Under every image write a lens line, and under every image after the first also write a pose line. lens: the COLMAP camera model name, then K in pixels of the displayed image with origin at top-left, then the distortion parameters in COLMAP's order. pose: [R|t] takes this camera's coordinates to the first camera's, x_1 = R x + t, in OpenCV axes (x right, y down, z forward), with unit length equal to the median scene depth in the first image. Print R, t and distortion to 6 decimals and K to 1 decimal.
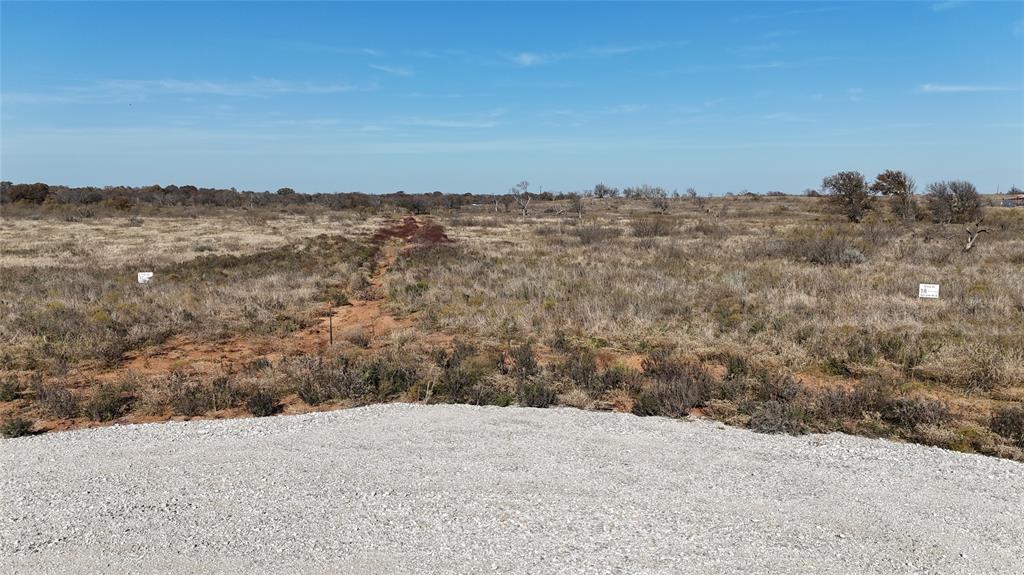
lens RADIAL K [[746.3, 0, 516.0], [0, 746.3, 287.9], [0, 0, 1]] dist [0.087791, -0.087316]
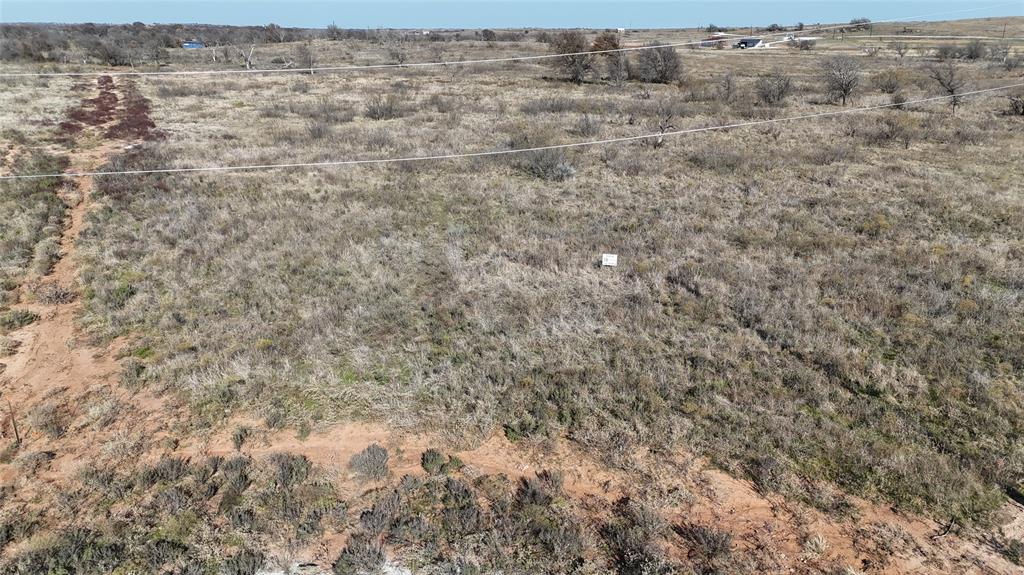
lens RADIAL K [[746.3, 0, 516.0], [0, 746.3, 287.9], [0, 0, 1]] dist [0.087791, -0.087316]
pose [[0.944753, -0.106344, 0.310051, 0.064407], [0.038712, 0.975487, 0.216624, -0.289803], [-0.325488, -0.192654, 0.925712, -0.034124]]
